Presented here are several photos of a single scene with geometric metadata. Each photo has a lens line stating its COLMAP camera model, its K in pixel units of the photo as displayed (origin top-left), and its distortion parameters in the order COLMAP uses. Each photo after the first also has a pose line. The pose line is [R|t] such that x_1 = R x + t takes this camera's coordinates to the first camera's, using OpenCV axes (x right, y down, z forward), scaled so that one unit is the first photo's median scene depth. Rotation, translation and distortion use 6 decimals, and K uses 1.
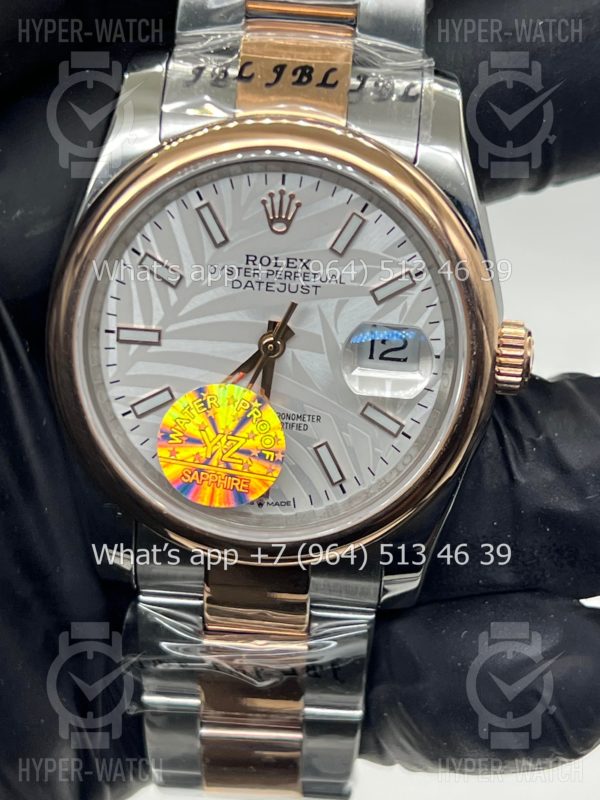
lens RADIAL K [[1907.9, 0, 304.5], [0, 1907.9, 401.5], [0, 0, 1]] dist [0.189154, 0.000000]
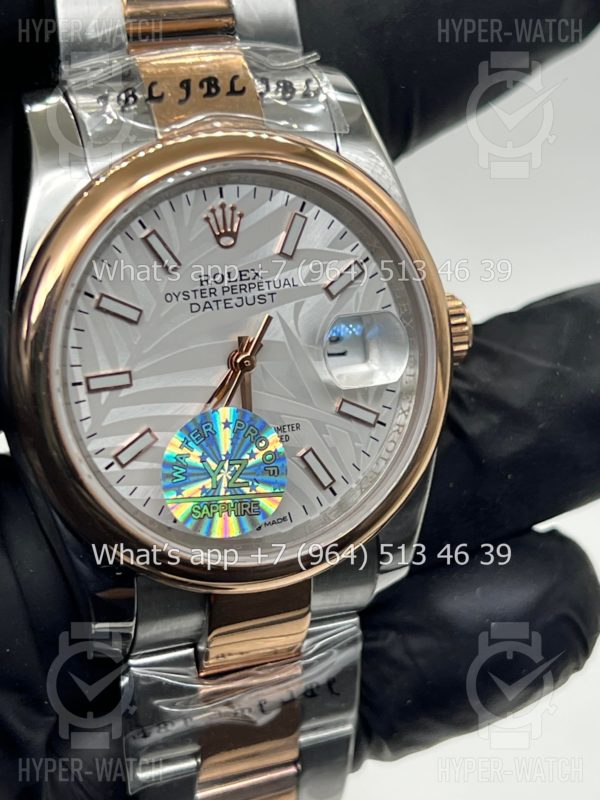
lens RADIAL K [[1907.9, 0, 299.8], [0, 1907.9, 397.9], [0, 0, 1]] dist [0.189154, 0.000000]
pose [[0.906282, -0.211342, 0.366043, -0.350418], [0.230714, 0.972976, -0.009456, 0.004298], [-0.354152, 0.093021, 0.930550, 0.087121]]
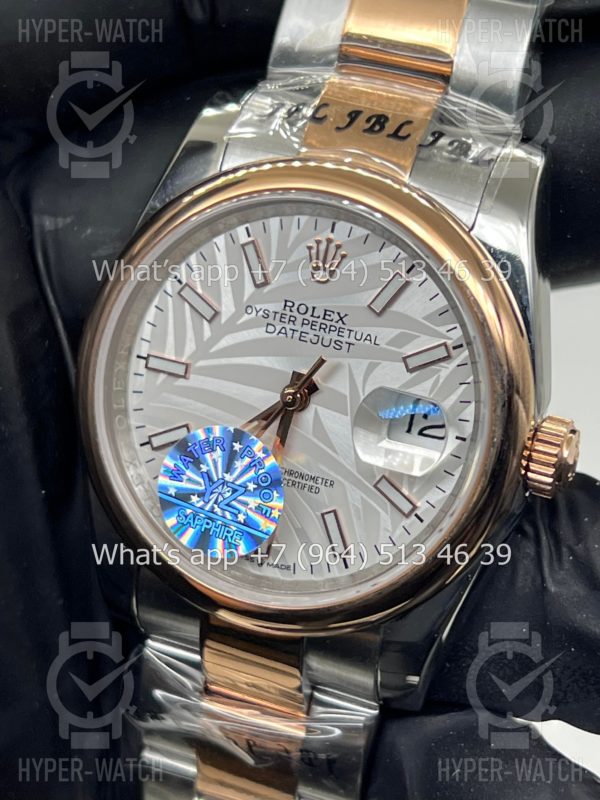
lens RADIAL K [[1907.9, 0, 301.1], [0, 1907.9, 400.8], [0, 0, 1]] dist [0.189154, 0.000000]
pose [[0.950233, 0.163139, -0.265411, 0.237439], [-0.182325, 0.982009, -0.049156, 0.018032], [0.252617, 0.095101, 0.962881, 0.089841]]
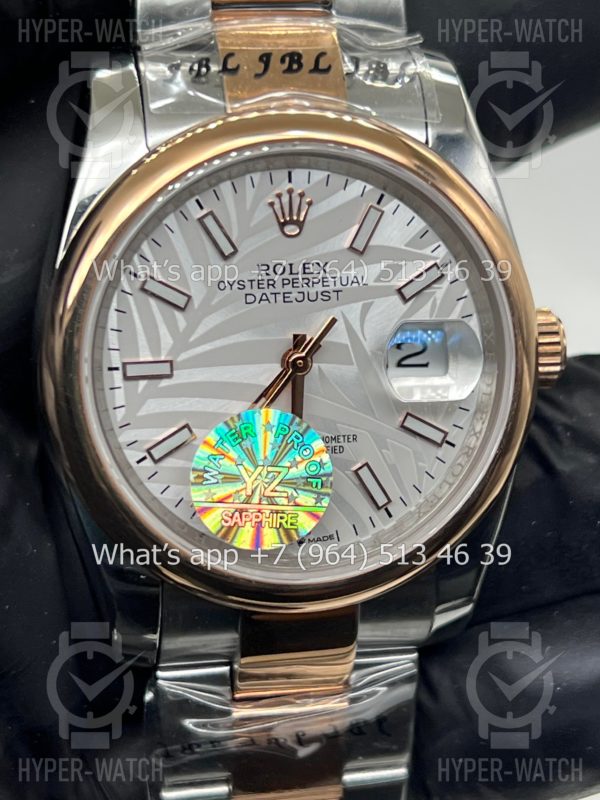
lens RADIAL K [[1907.9, 0, 296.9], [0, 1907.9, 395.1], [0, 0, 1]] dist [0.189154, 0.000000]
pose [[0.968743, -0.120906, 0.216606, -0.212956], [0.134865, 0.989560, -0.050811, 0.031364], [-0.208201, 0.078435, 0.974936, 0.129393]]
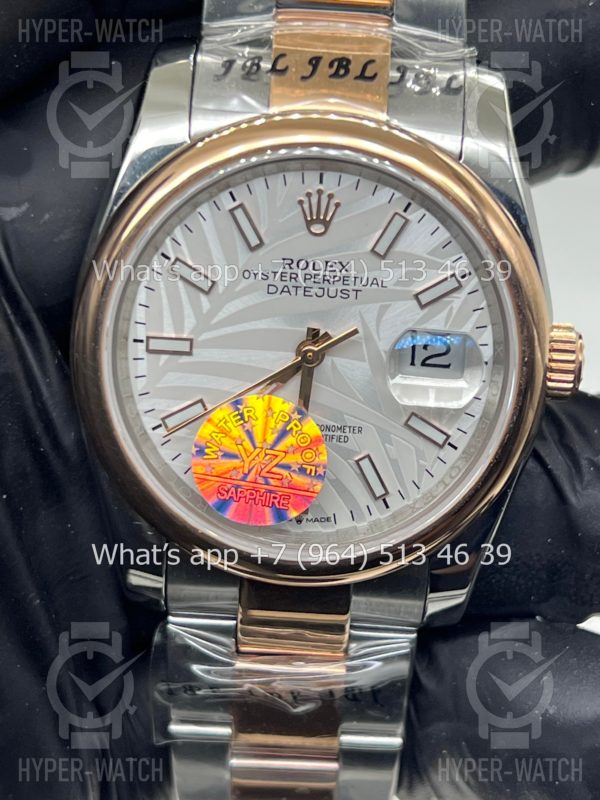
lens RADIAL K [[1907.9, 0, 297.2], [0, 1907.9, 396.7], [0, 0, 1]] dist [0.189154, 0.000000]
pose [[0.999675, -0.013806, 0.021440, -0.044264], [0.013682, 0.999889, 0.005934, -0.013652], [-0.021520, -0.005638, 0.999753, 0.053587]]
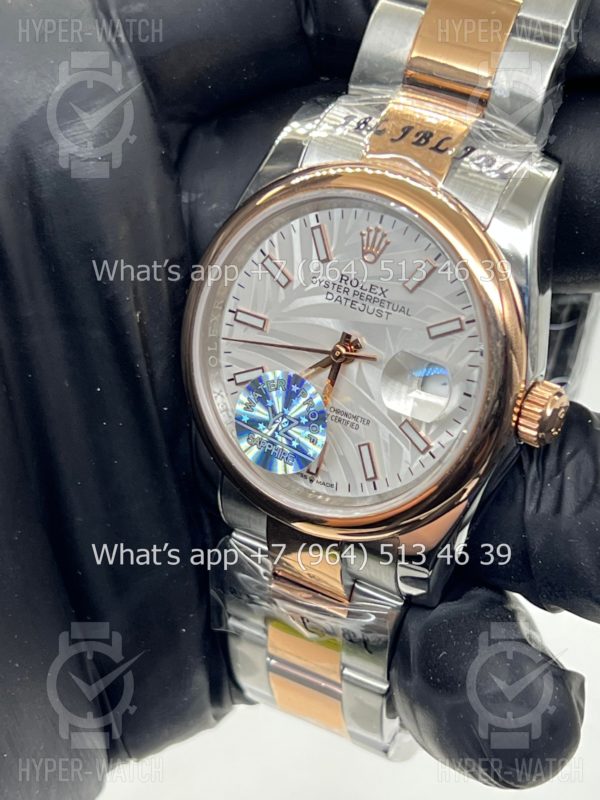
lens RADIAL K [[1907.9, 0, 297.2], [0, 1907.9, 403.6], [0, 0, 1]] dist [0.189154, 0.000000]
pose [[0.882082, 0.244823, -0.402484, 0.446735], [-0.249953, 0.967404, 0.040658, -0.039807], [0.399318, 0.064739, 0.914524, -0.103688]]
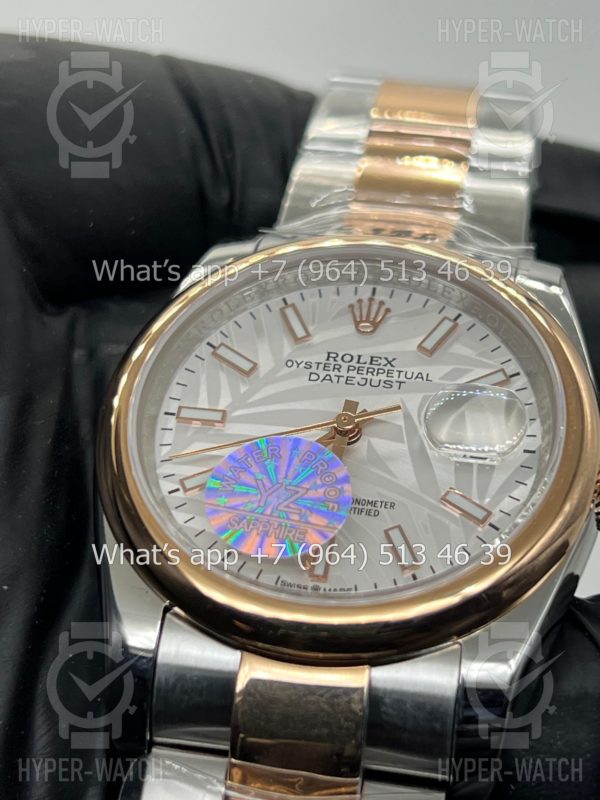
lens RADIAL K [[1907.9, 0, 297.1], [0, 1907.9, 402.1], [0, 0, 1]] dist [0.189154, 0.000000]
pose [[0.994159, 0.061665, -0.088573, 0.038523], [-0.106035, 0.711008, -0.695144, 0.587009], [0.020110, 0.700475, 0.713393, 0.352095]]
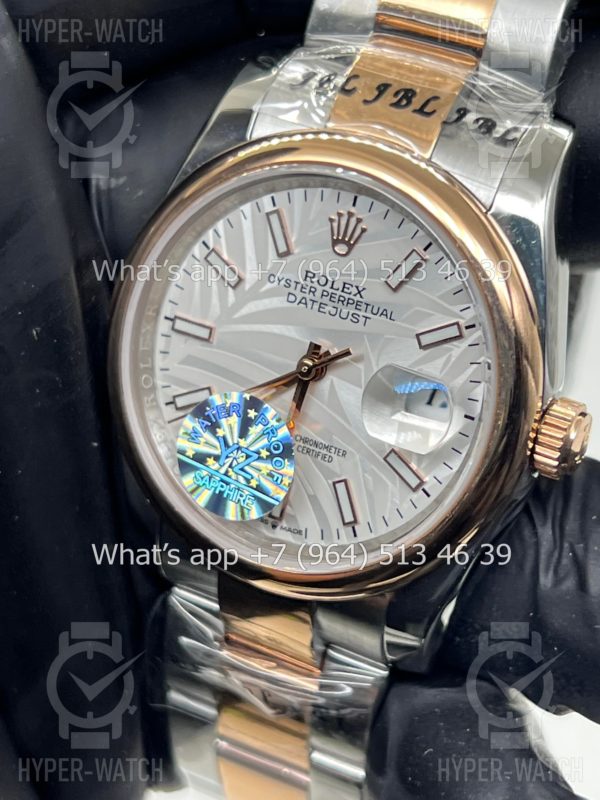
lens RADIAL K [[1907.9, 0, 299.9], [0, 1907.9, 406.5], [0, 0, 1]] dist [0.189154, 0.000000]
pose [[0.911155, 0.225095, -0.345151, 0.314231], [-0.225332, 0.973460, 0.040007, -0.047547], [0.344996, 0.041321, 0.937694, 0.096685]]
